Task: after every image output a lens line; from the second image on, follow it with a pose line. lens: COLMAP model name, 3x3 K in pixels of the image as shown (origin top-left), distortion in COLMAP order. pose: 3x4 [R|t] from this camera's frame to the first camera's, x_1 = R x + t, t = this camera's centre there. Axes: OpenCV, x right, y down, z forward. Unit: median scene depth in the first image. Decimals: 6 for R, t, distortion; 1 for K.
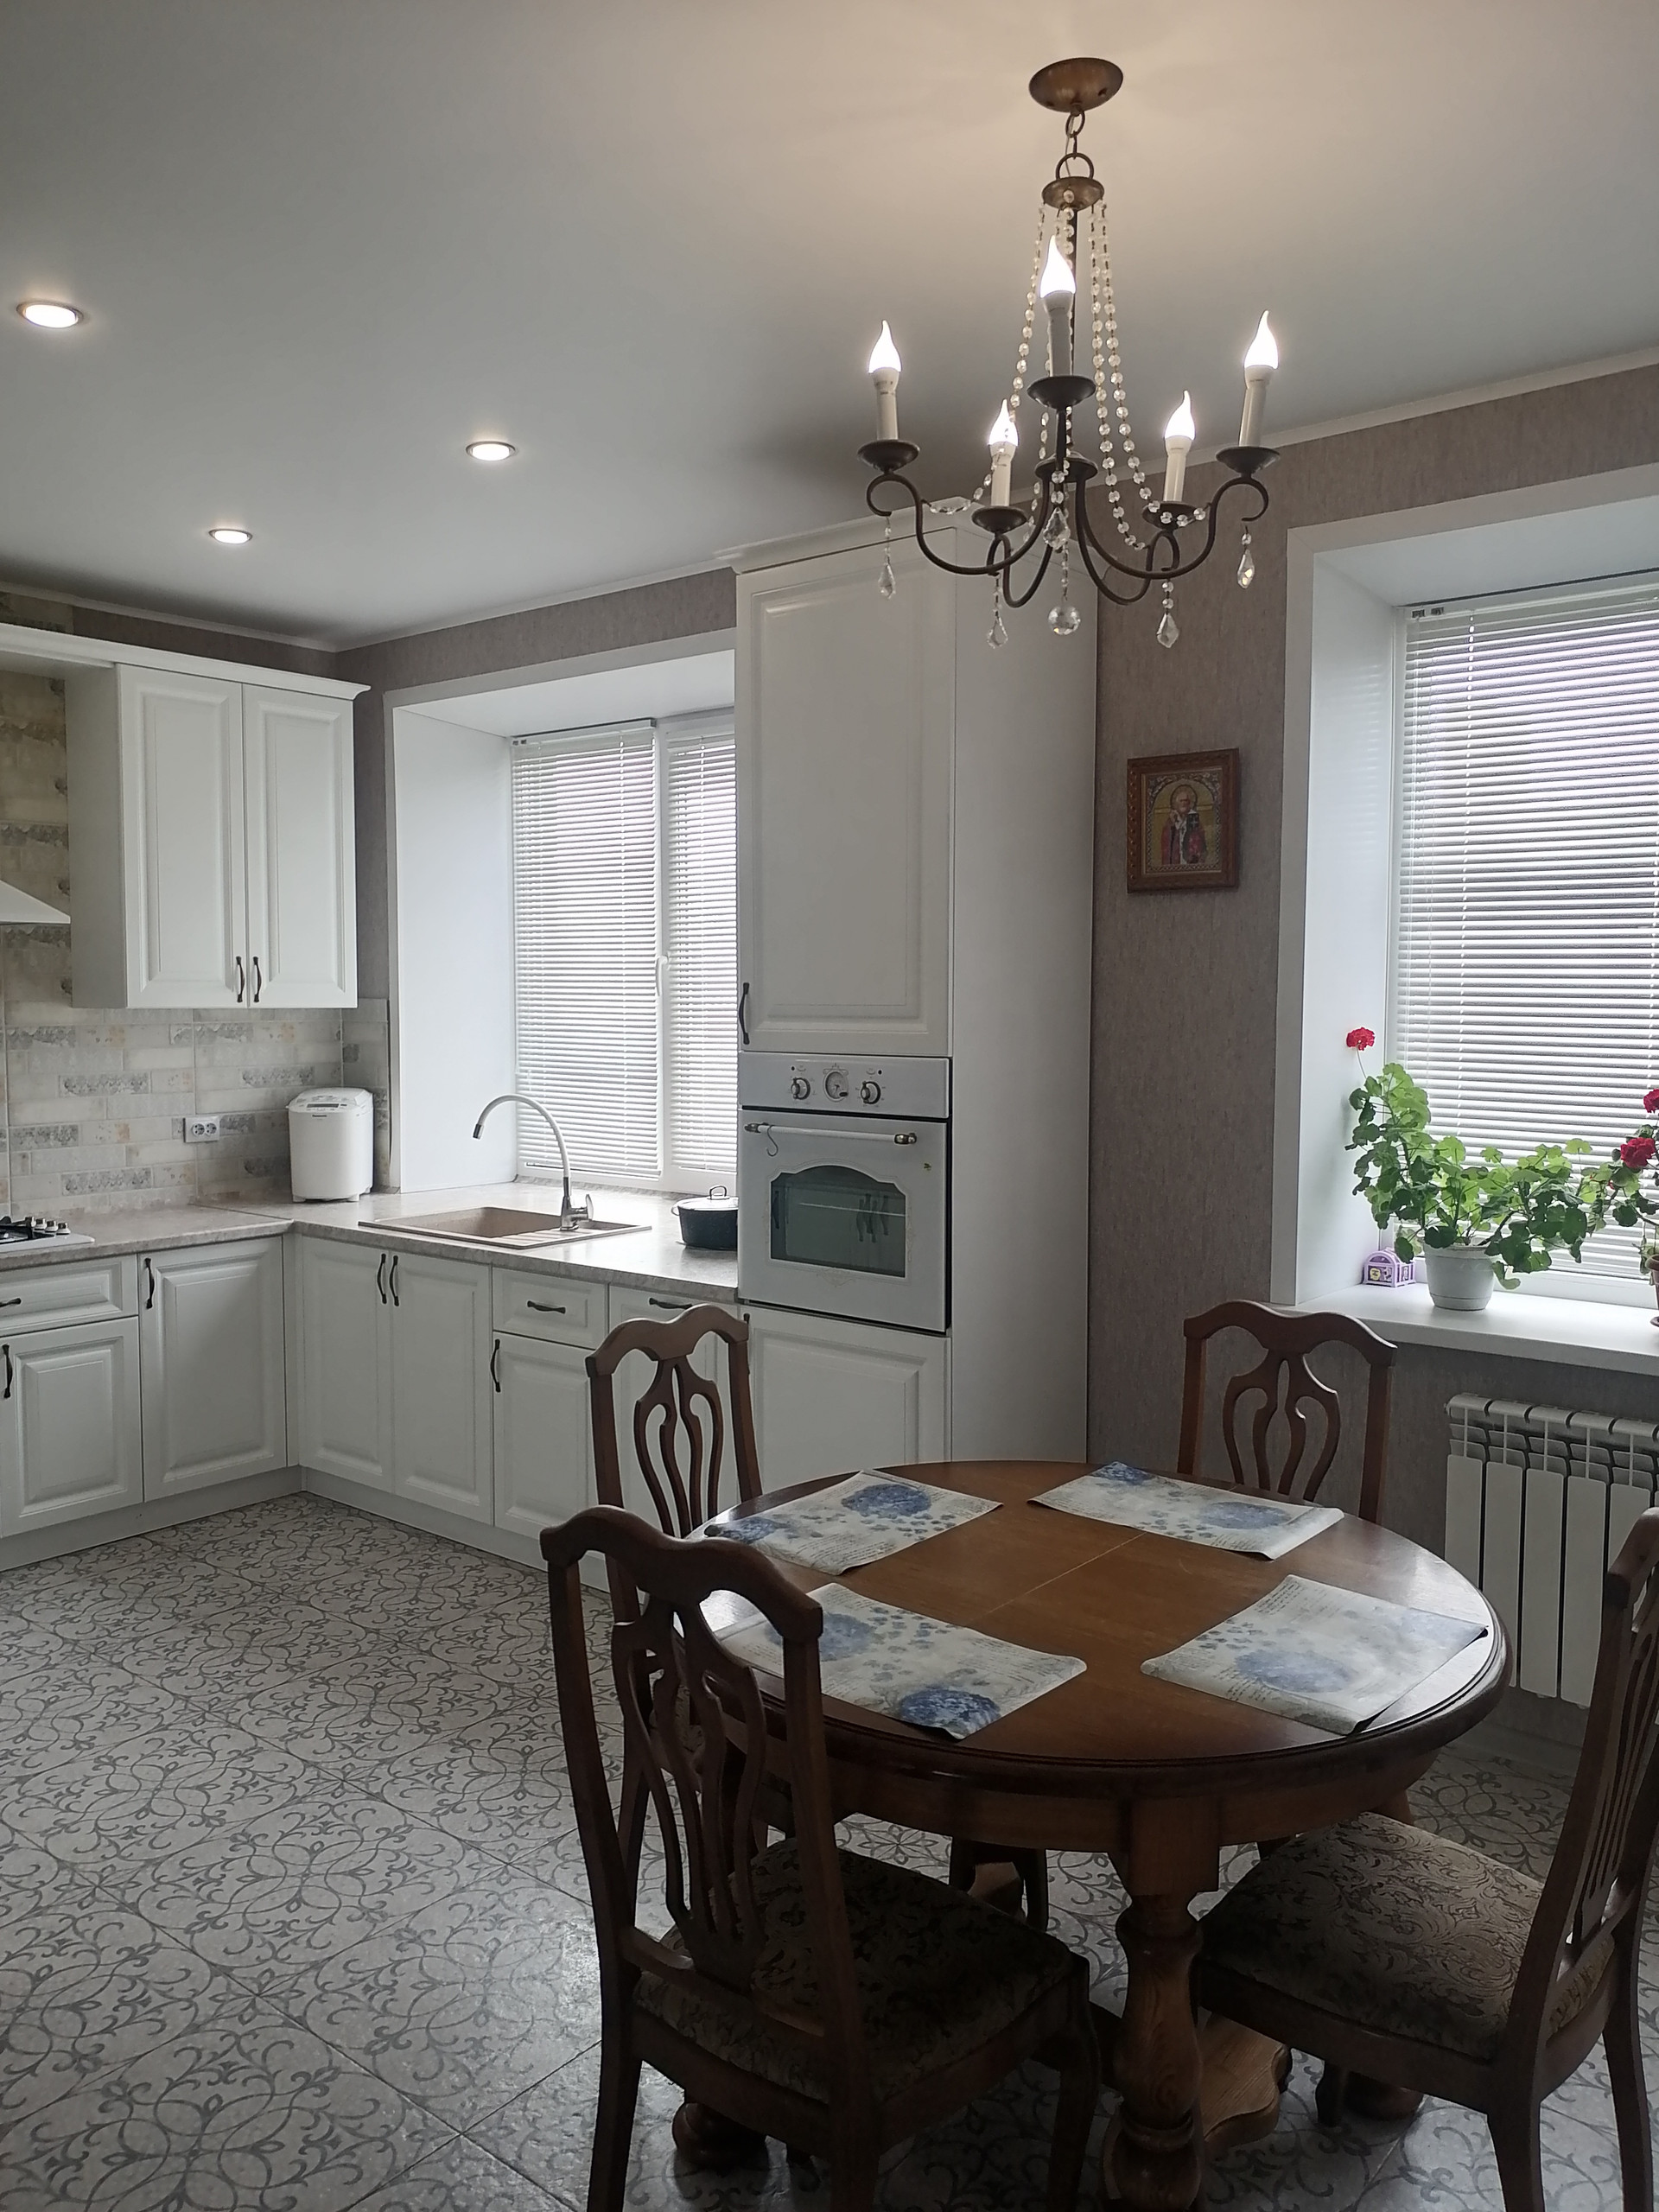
lens RADIAL K [[1610.2, 0, 773.9], [0, 1610.2, 1097.8], [0, 0, 1]] dist [0.014266, -0.006813]
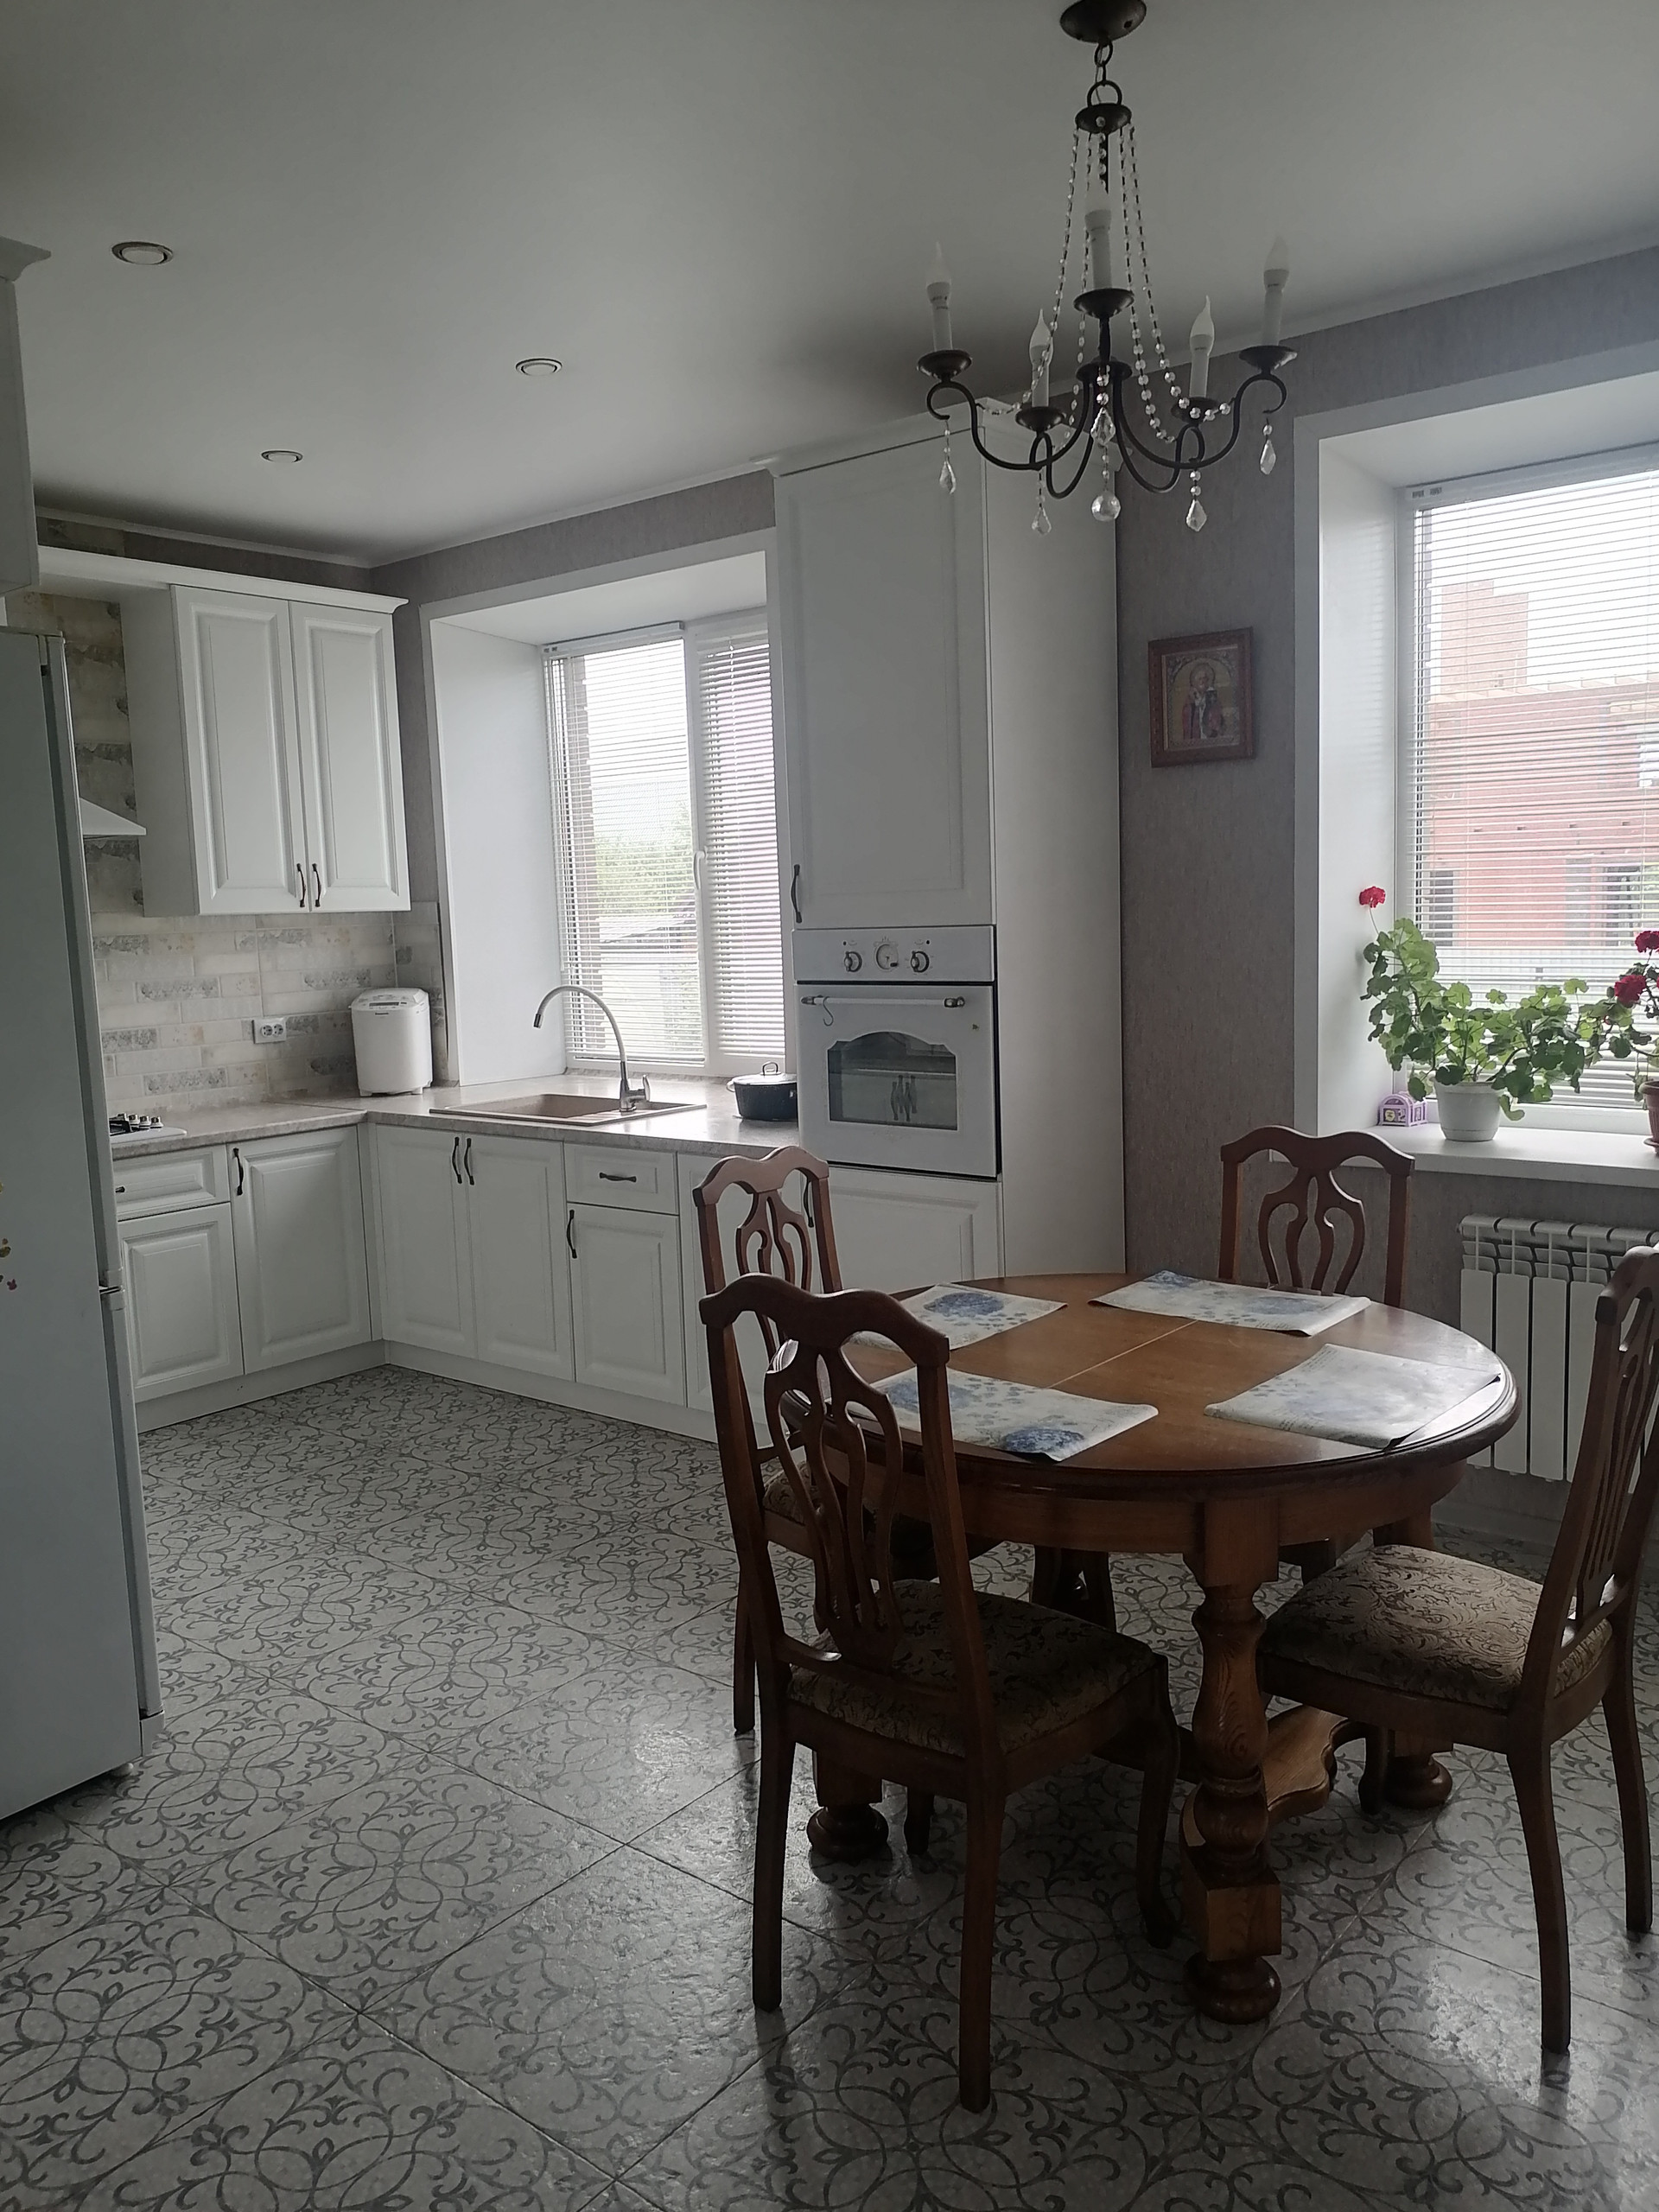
lens RADIAL K [[1610.2, 0, 779.3], [0, 1610.2, 1069.3], [0, 0, 1]] dist [0.014266, -0.006813]
pose [[0.999409, -0.034375, 0.000592, -0.041011], [0.034329, 0.998709, 0.037430, 0.028576], [-0.001877, -0.037388, 0.999299, -0.089342]]
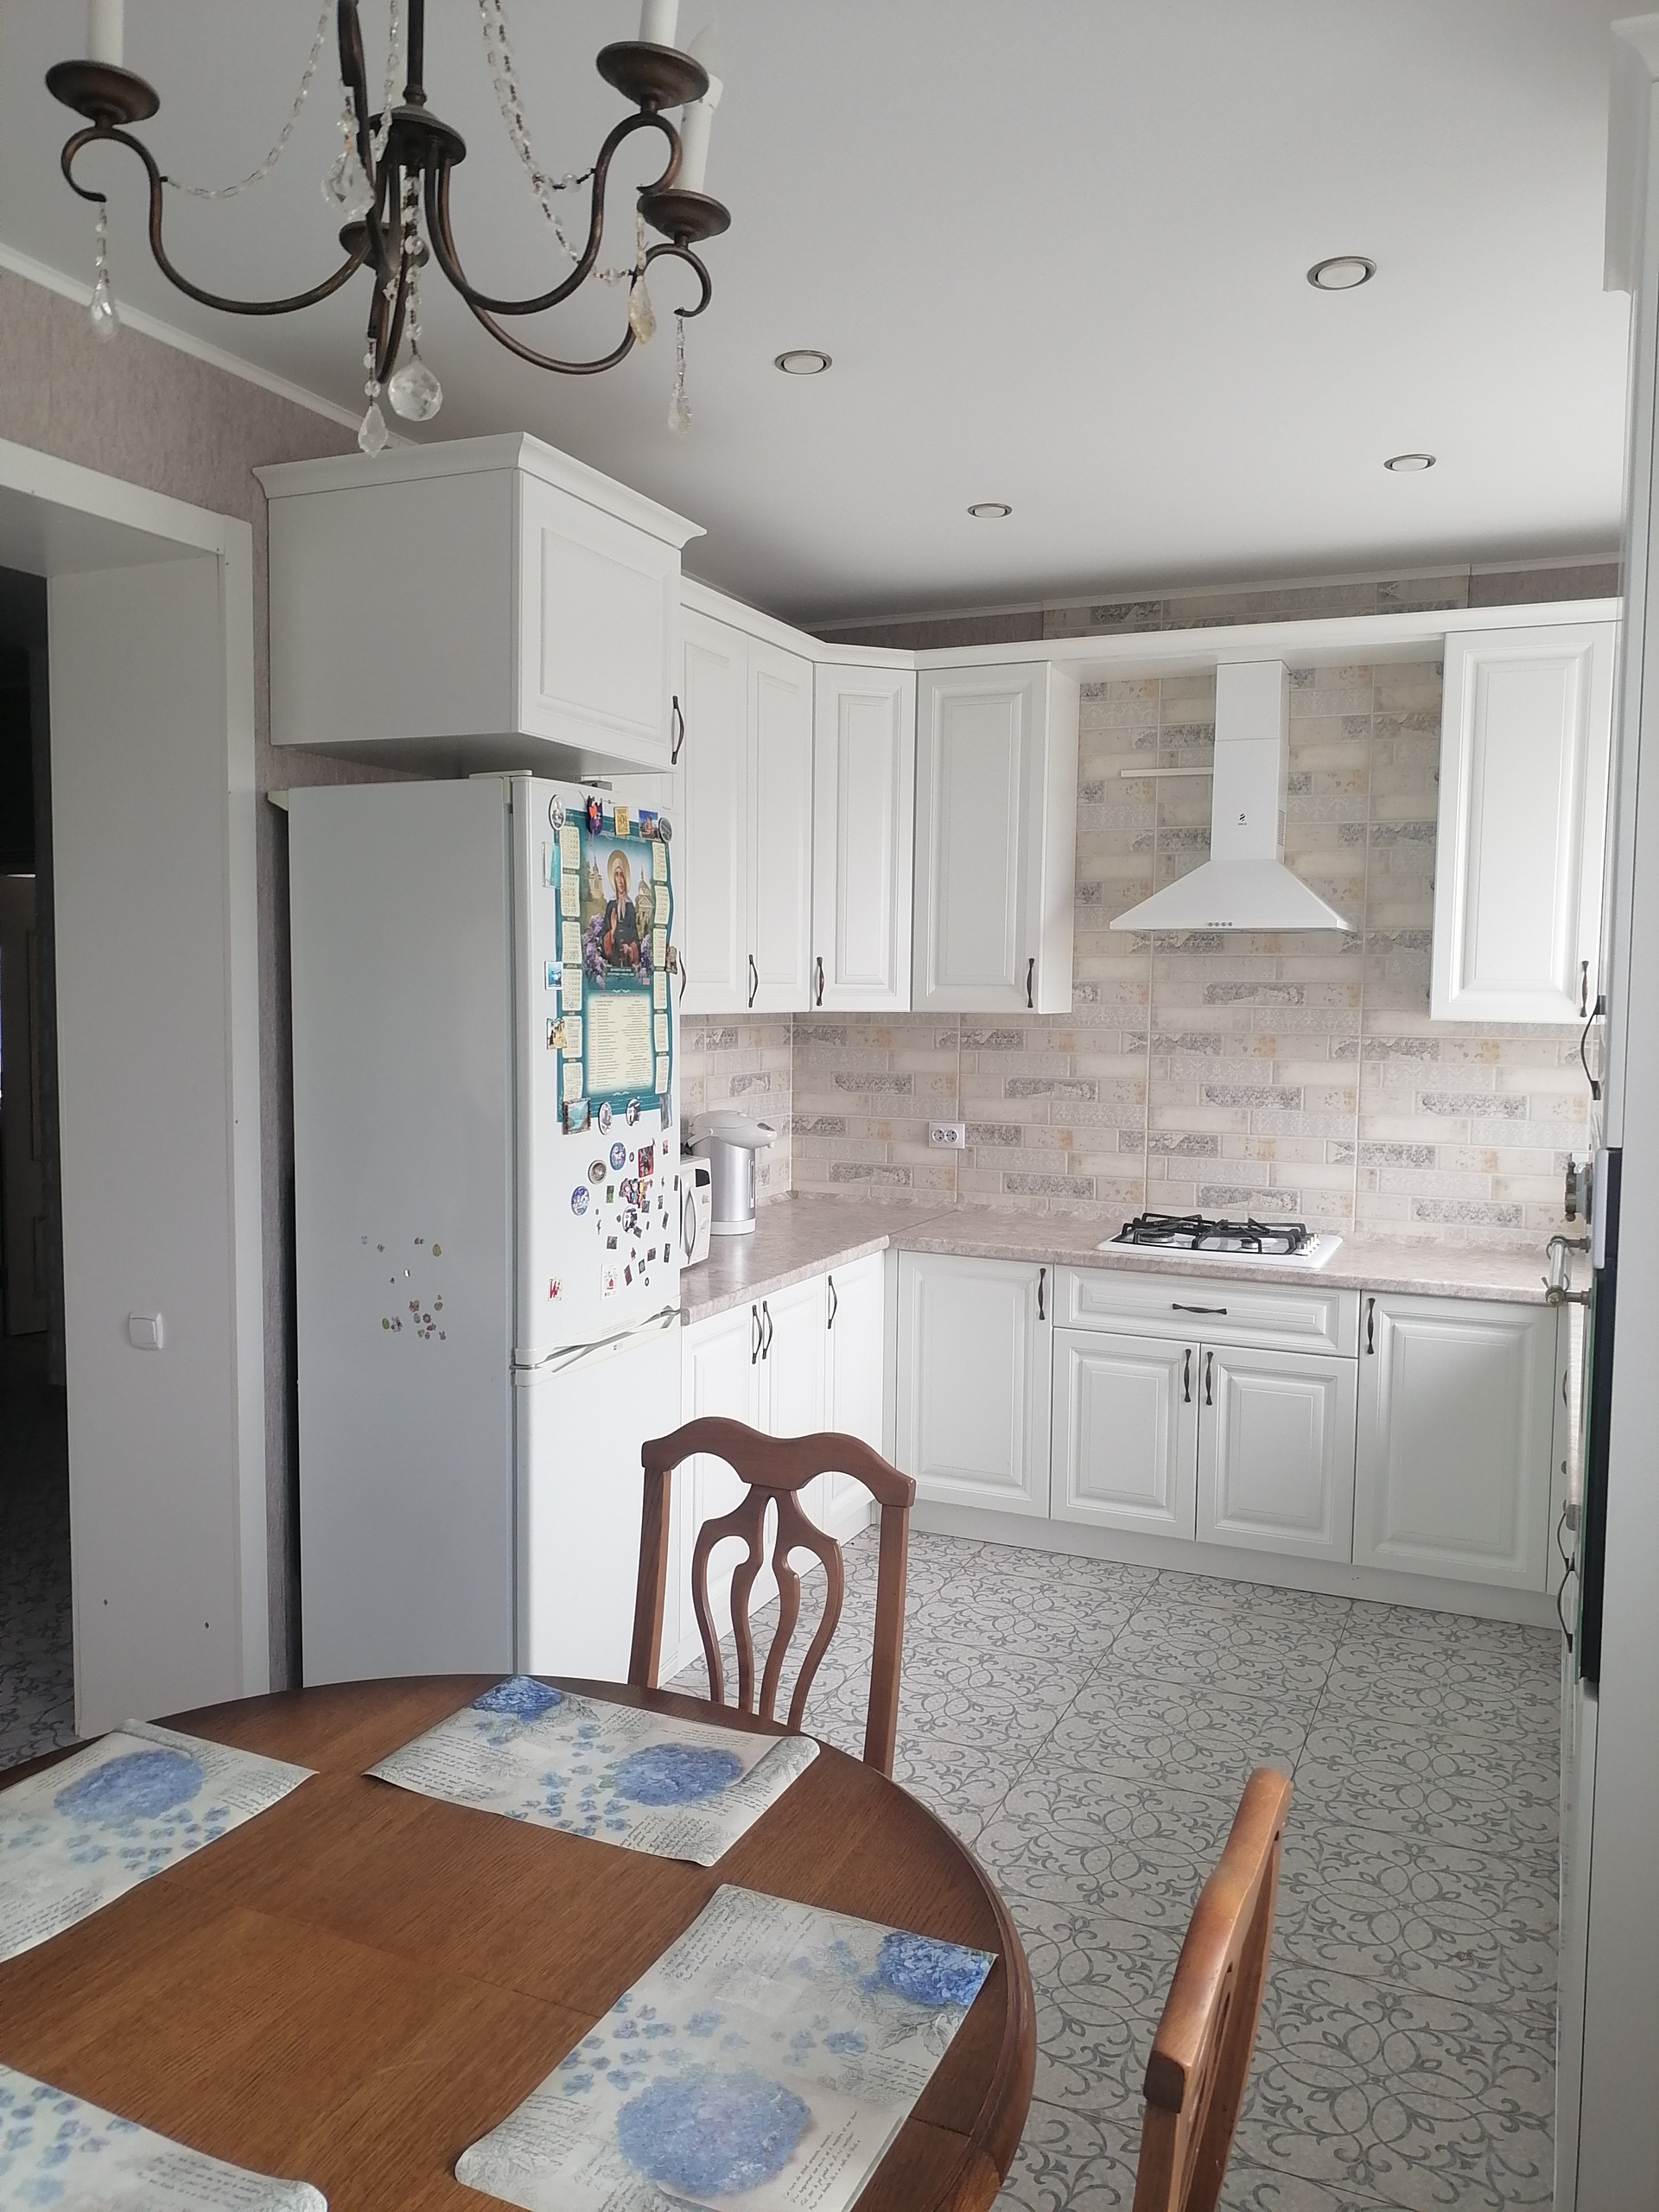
lens RADIAL K [[1610.2, 0, 842.0], [0, 1610.2, 1105.5], [0, 0, 1]] dist [0.014266, -0.006813]
pose [[0.305719, 0.073888, -0.949250, 0.526165], [-0.073213, 0.995857, 0.053936, -0.049217], [0.949303, 0.053008, 0.309862, 0.629021]]
